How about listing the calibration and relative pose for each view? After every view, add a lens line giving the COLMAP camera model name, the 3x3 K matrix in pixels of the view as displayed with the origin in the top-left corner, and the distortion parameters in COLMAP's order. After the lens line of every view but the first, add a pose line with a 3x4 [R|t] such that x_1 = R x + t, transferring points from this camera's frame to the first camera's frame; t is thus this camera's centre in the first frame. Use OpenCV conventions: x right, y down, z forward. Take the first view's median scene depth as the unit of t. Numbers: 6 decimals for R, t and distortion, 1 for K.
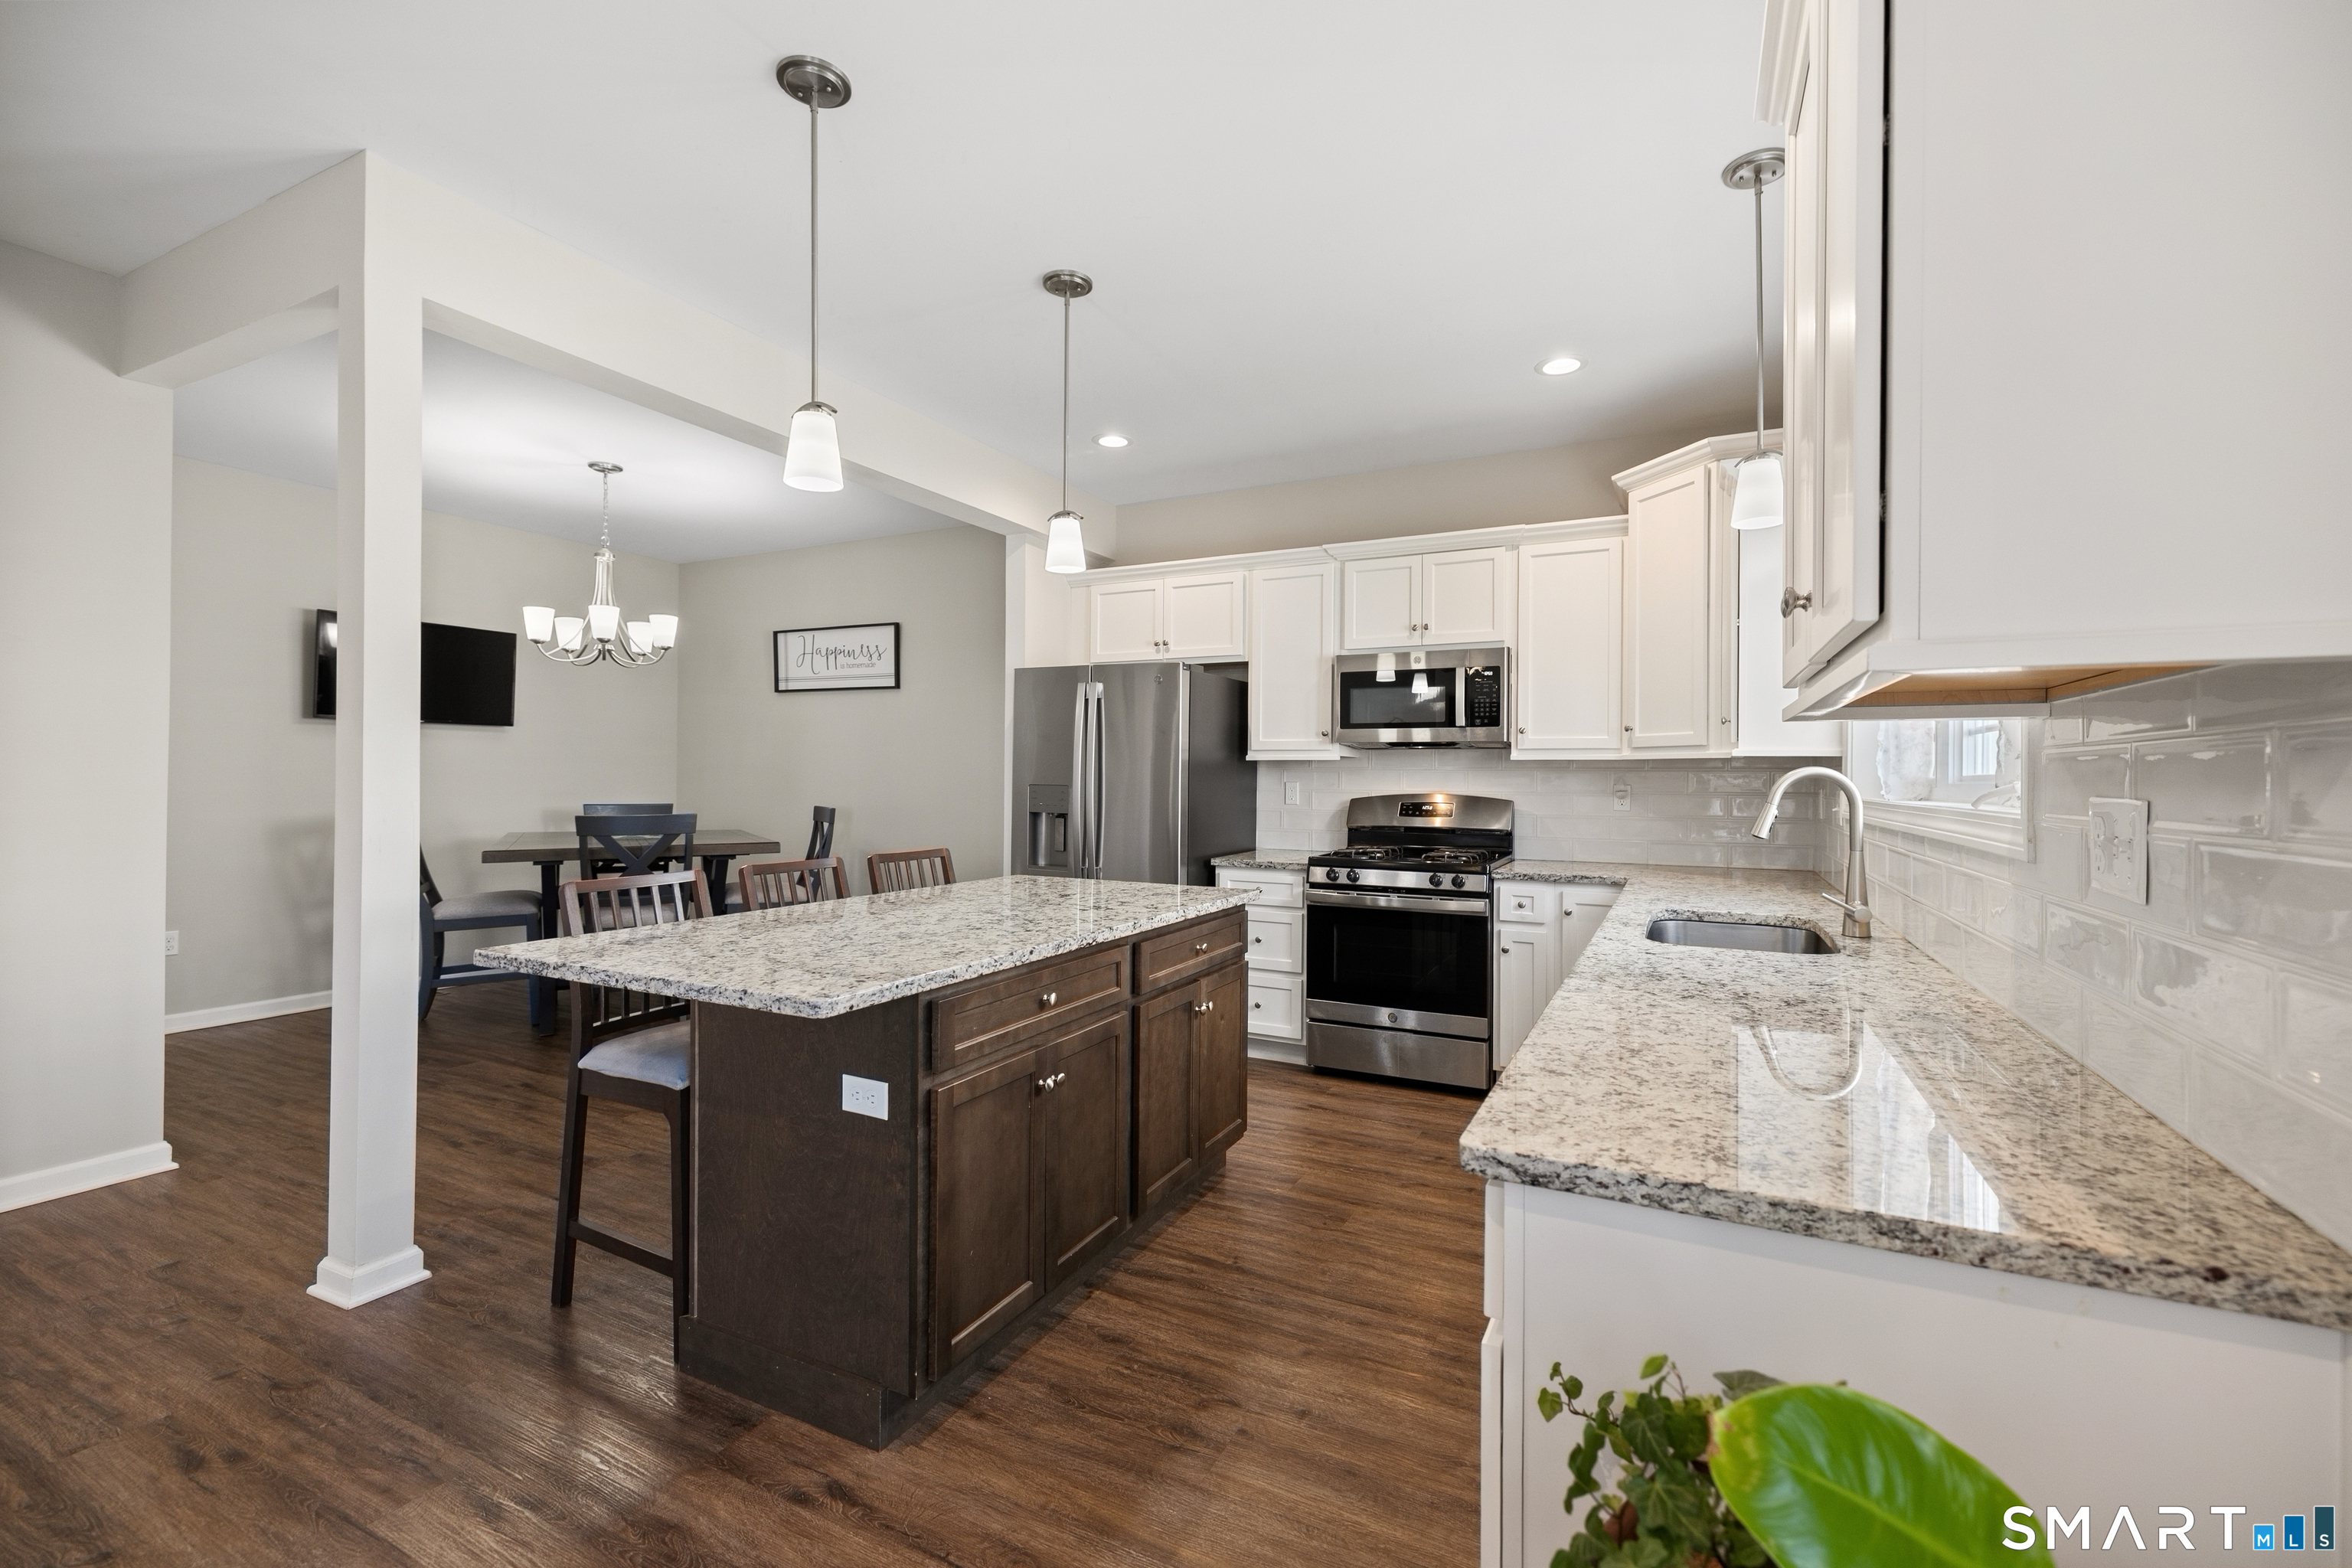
lens RADIAL K [[988.5, 0, 1180.7], [0, 988.5, 776.9], [0, 0, 1]] dist [0.000246, 0.000040]
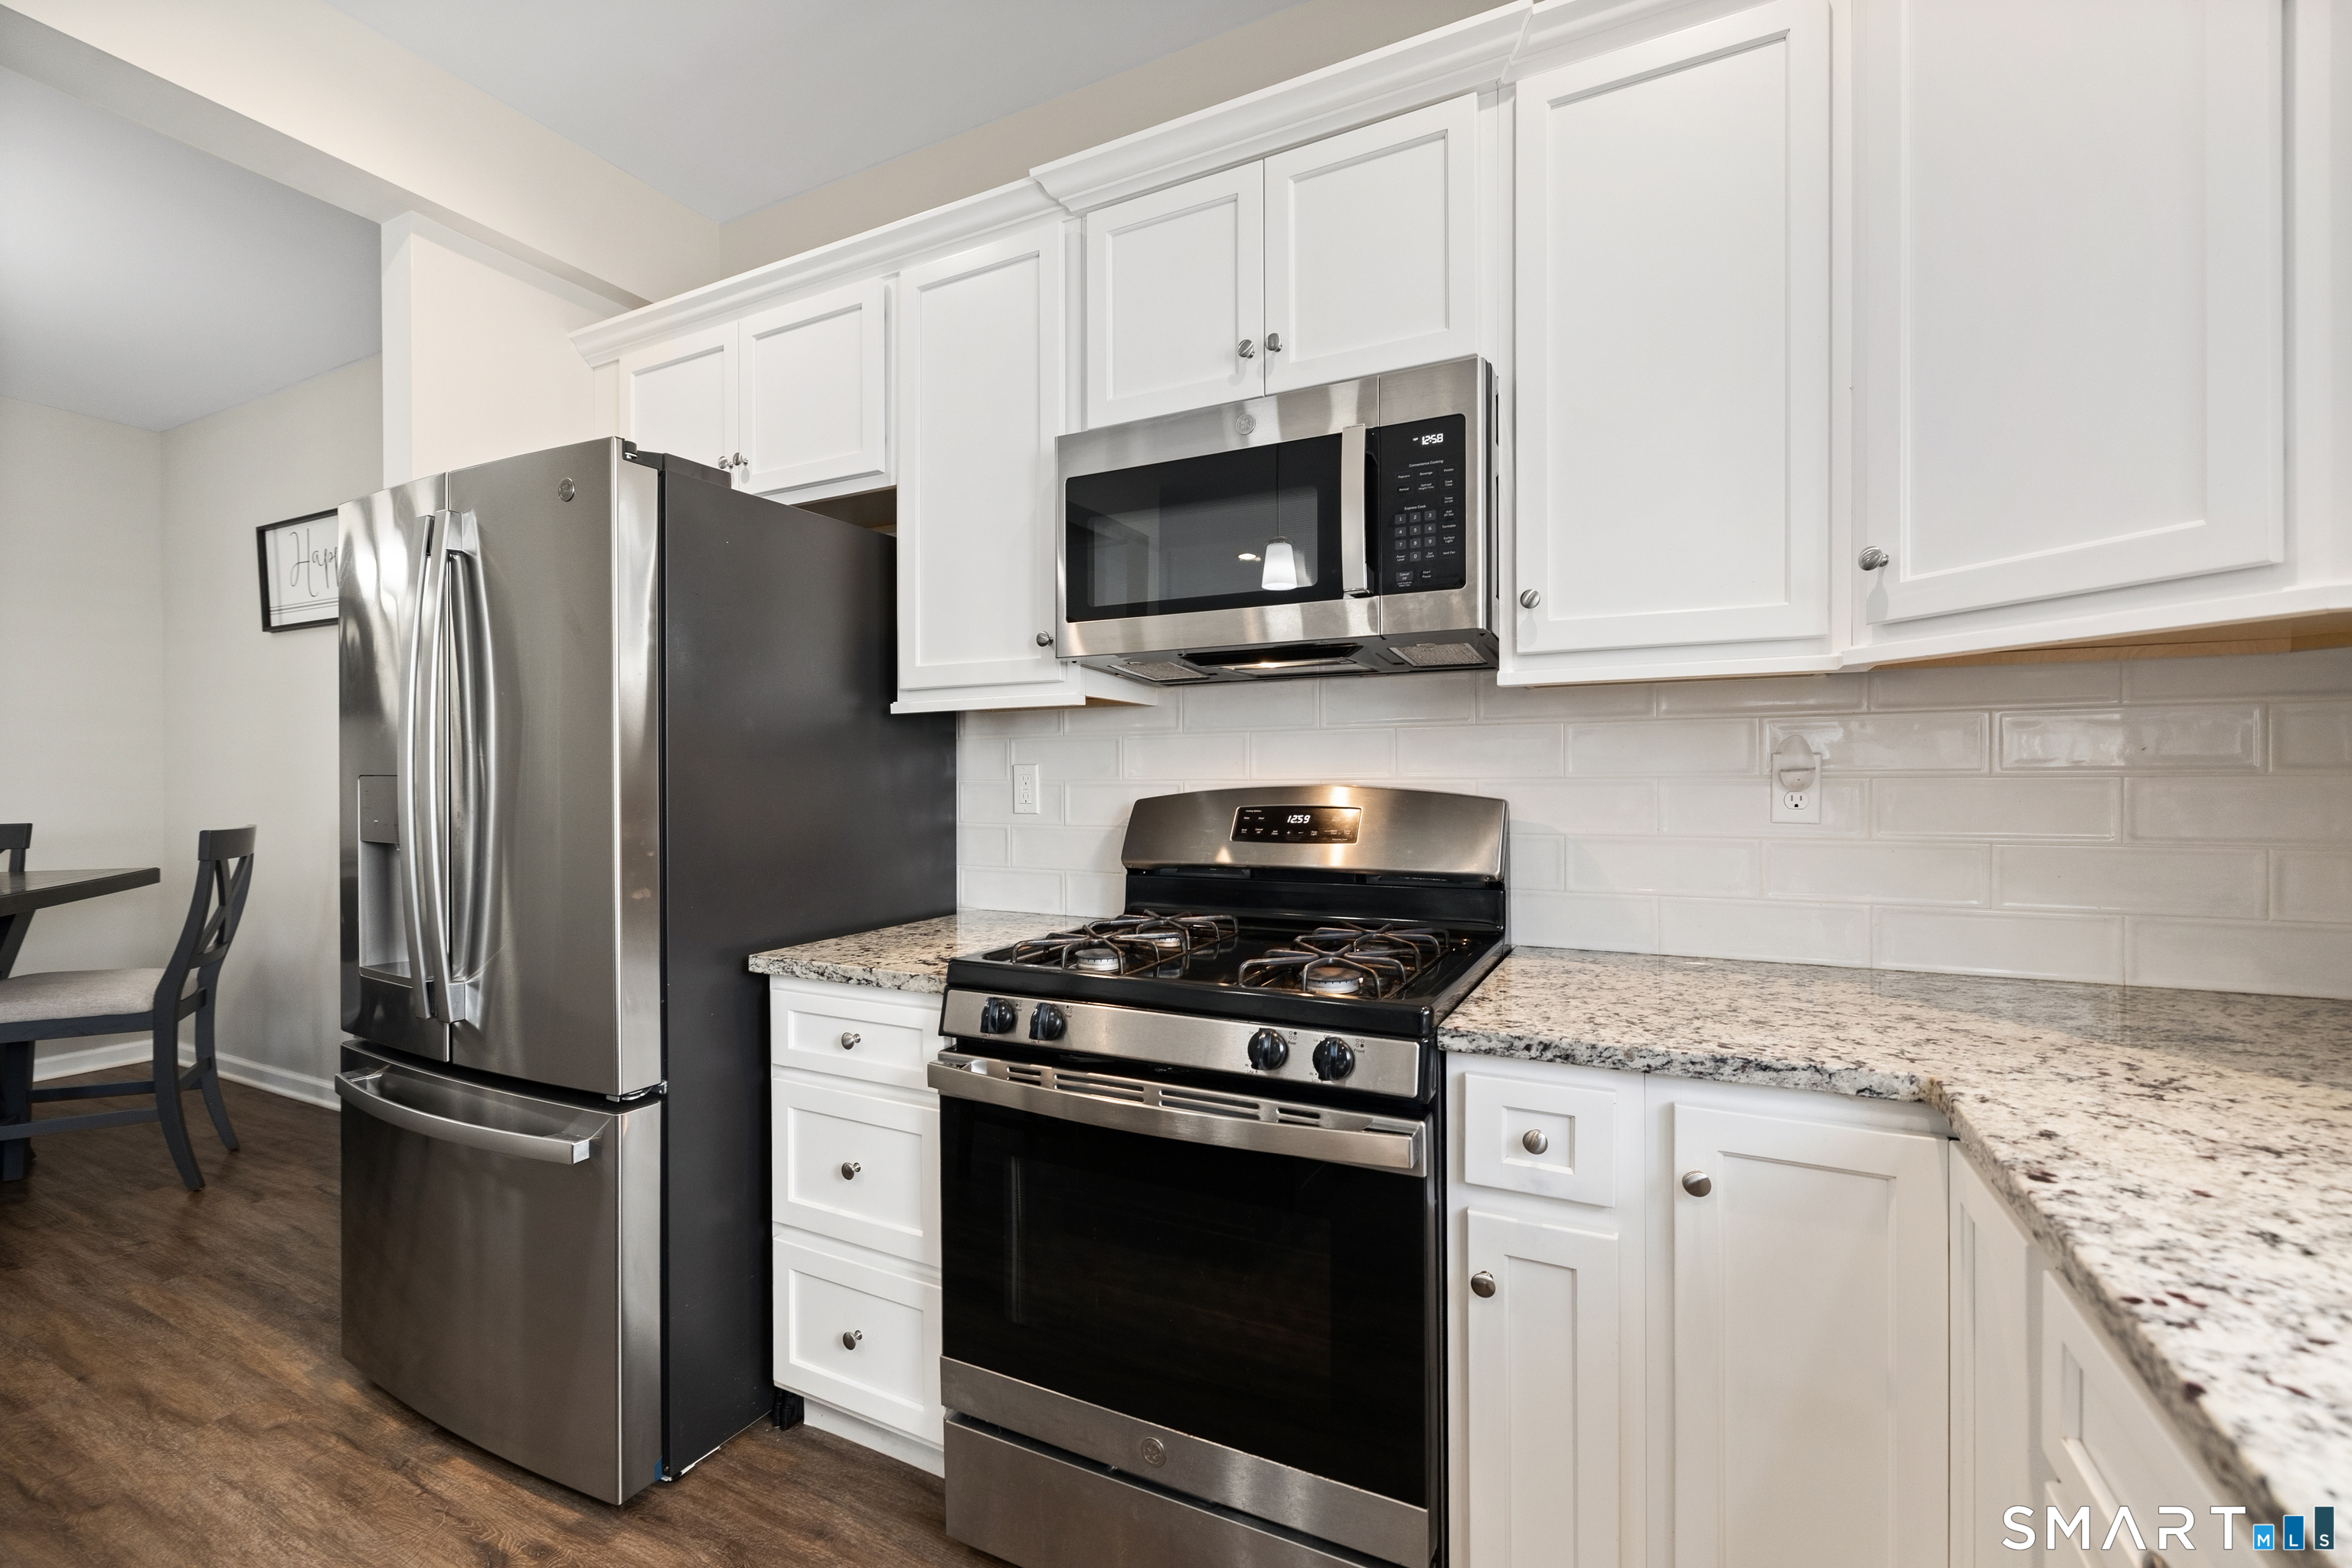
lens RADIAL K [[990.2, 0, 1192.1], [0, 990.2, 788.8], [0, 0, 1]] dist [0.000647, 0.000048]
pose [[0.999830, -0.014114, 0.011885, 0.214495], [0.013974, 0.999832, 0.011825, 0.014212], [-0.012050, -0.011657, 0.999859, 0.631252]]
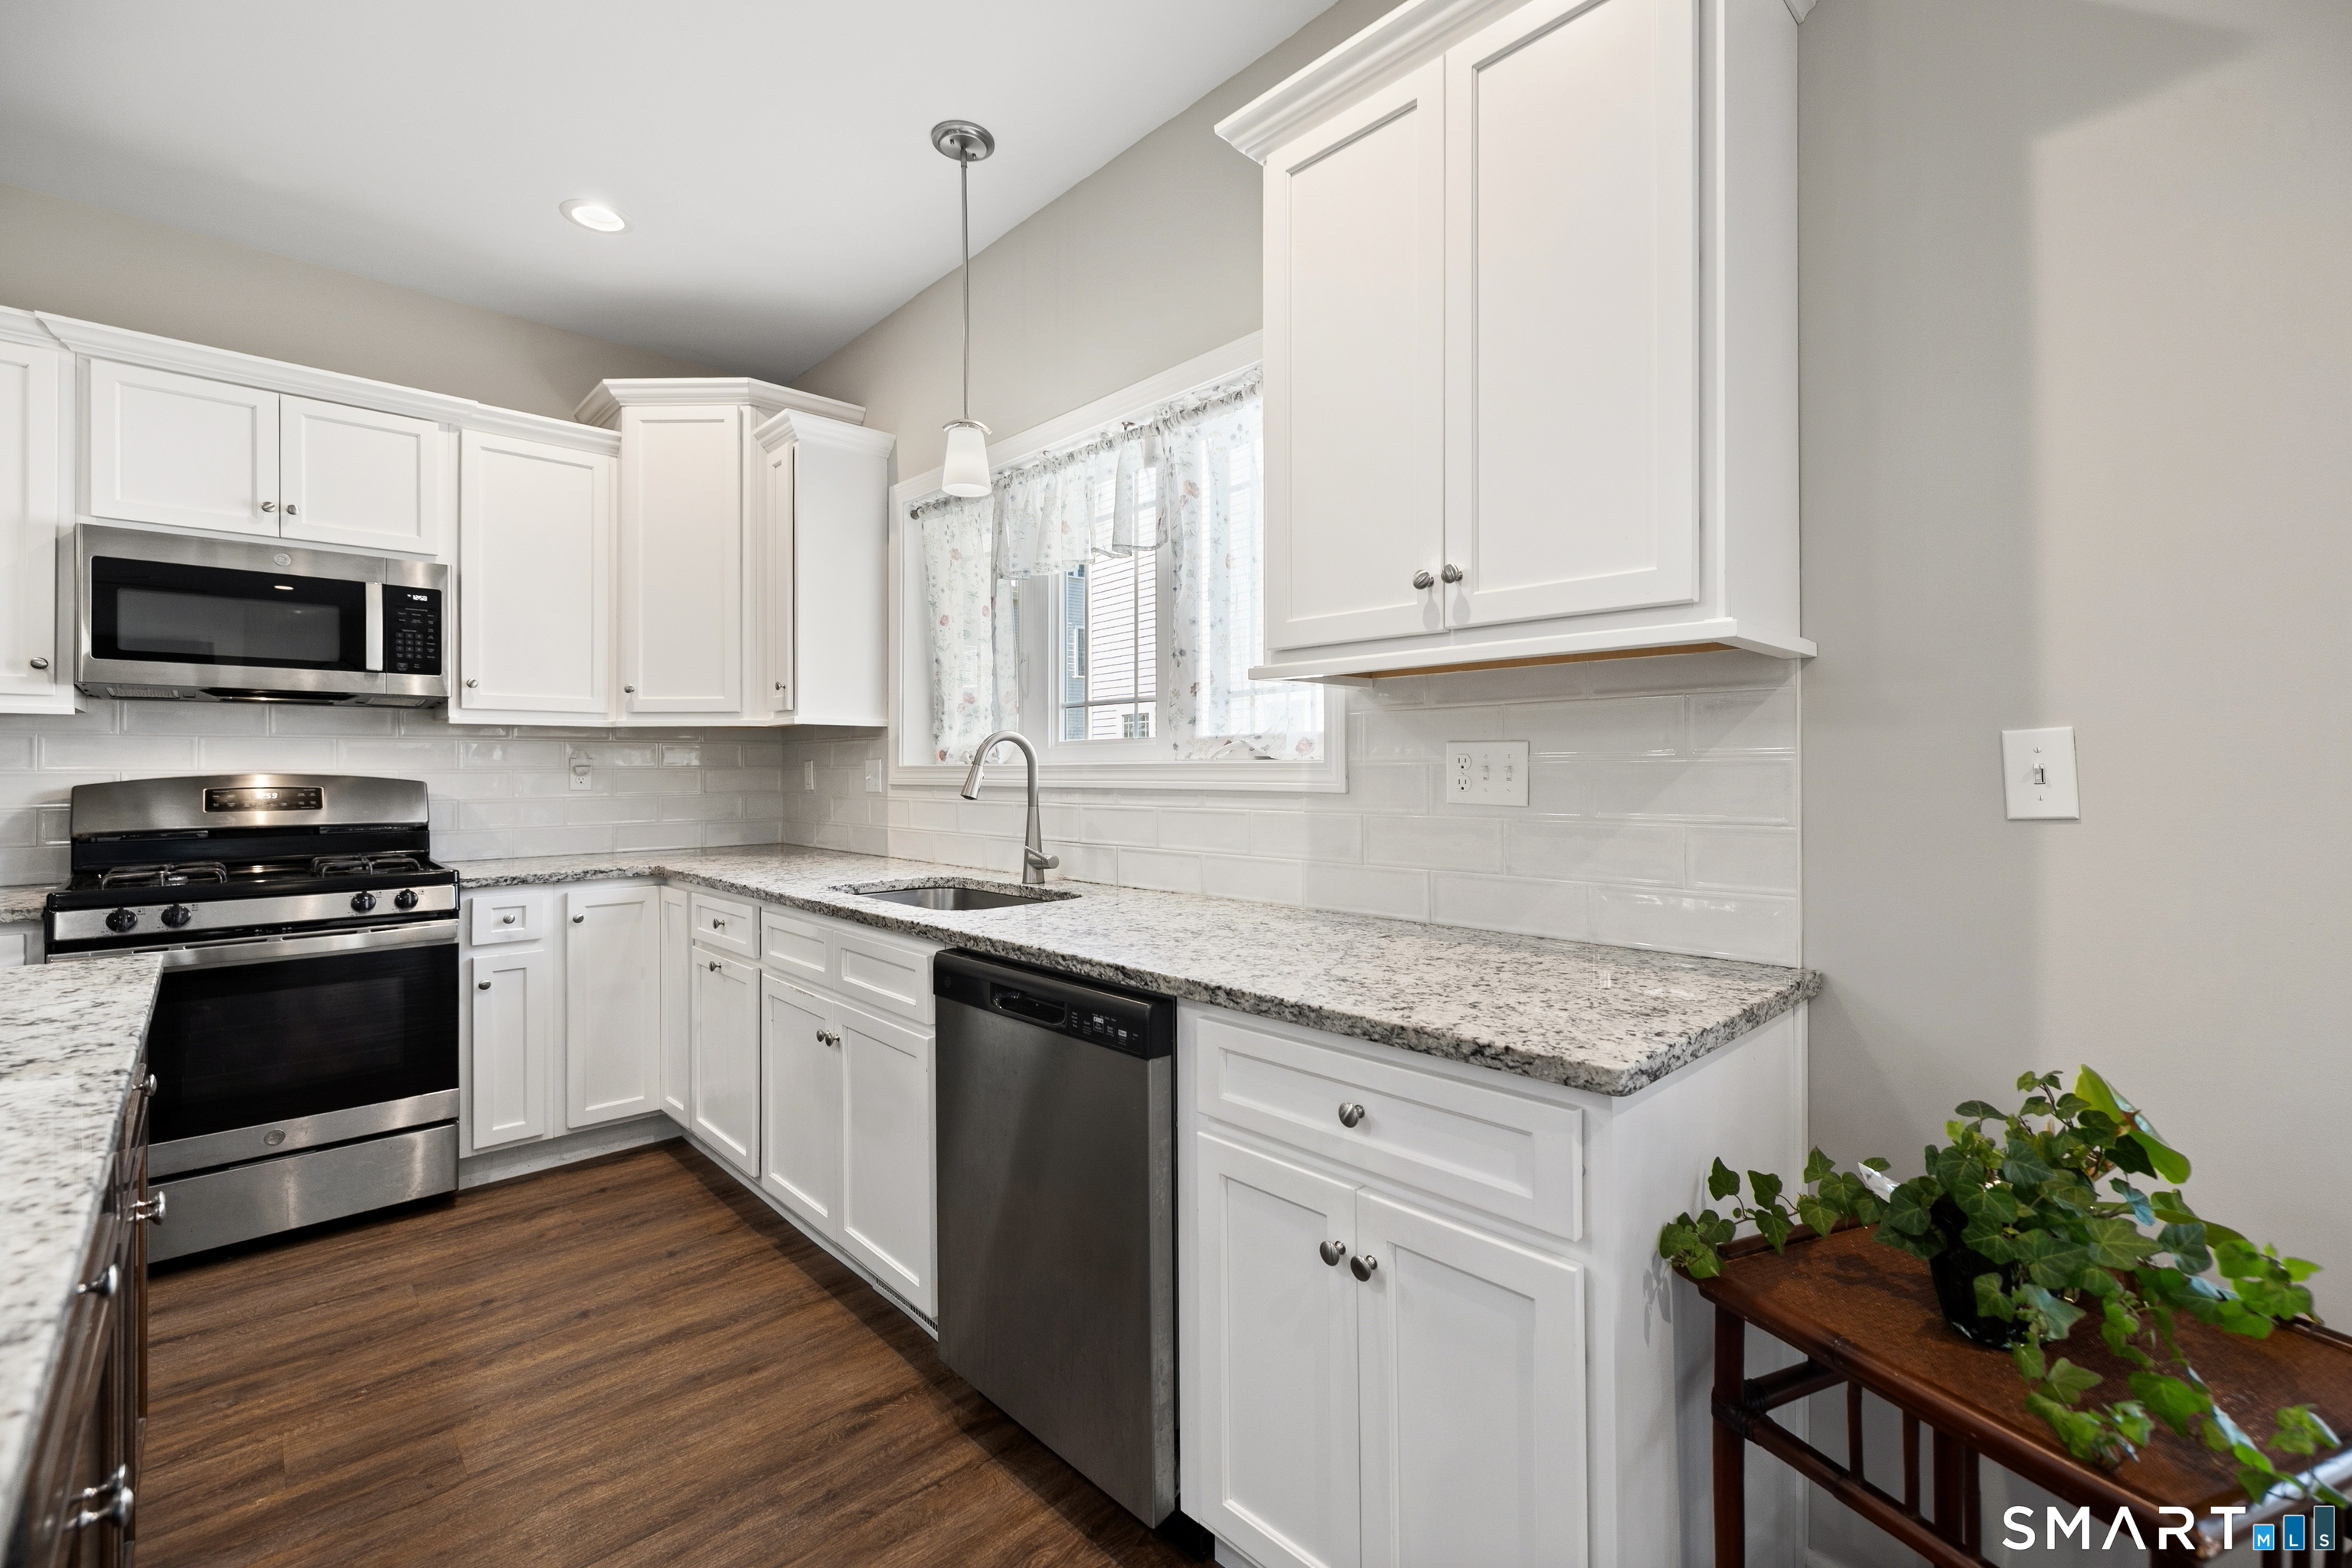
lens RADIAL K [[1008.1, 0, 1215.7], [0, 1008.1, 762.9], [0, 0, 1]] dist [-0.000994, -0.000701]
pose [[0.314439, -0.003559, 0.949271, -0.183030], [0.004293, 0.999988, 0.002328, 0.012093], [-0.949268, 0.003343, 0.314450, 0.238053]]
